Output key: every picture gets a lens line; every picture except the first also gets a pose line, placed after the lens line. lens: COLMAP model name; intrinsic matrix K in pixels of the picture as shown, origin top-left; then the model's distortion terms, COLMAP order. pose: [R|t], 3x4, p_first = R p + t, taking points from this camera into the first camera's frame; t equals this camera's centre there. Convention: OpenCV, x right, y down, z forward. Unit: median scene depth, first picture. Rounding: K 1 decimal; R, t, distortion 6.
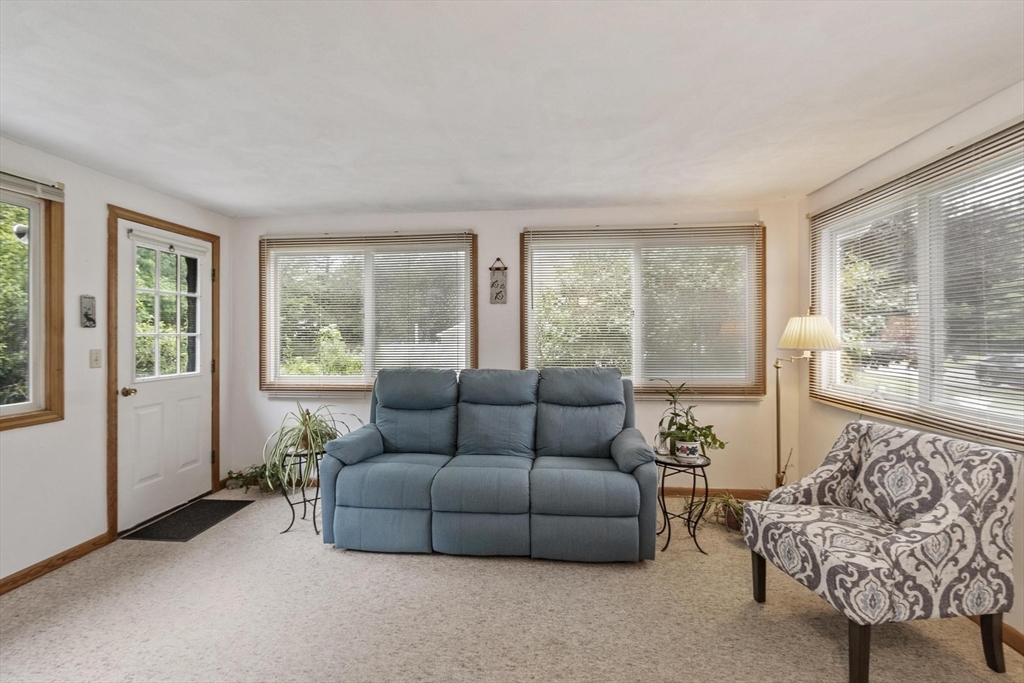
lens RADIAL K [[446.9, 0, 506.8], [0, 446.9, 339.3], [0, 0, 1]] dist [0.000338, 0.000169]
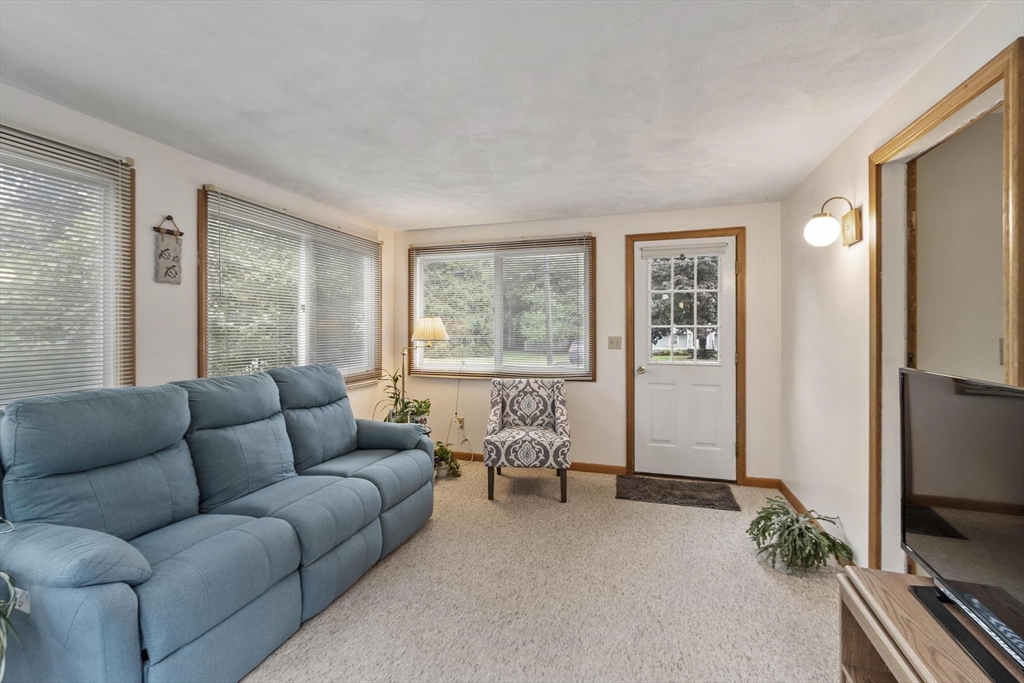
lens RADIAL K [[446.9, 0, 506.1], [0, 446.9, 332.9], [0, 0, 1]] dist [0.000338, 0.000169]
pose [[0.219439, -0.003066, 0.975621, -0.669214], [0.011262, 0.999936, 0.000609, 0.000239], [-0.975561, 0.010854, 0.219460, 0.419765]]
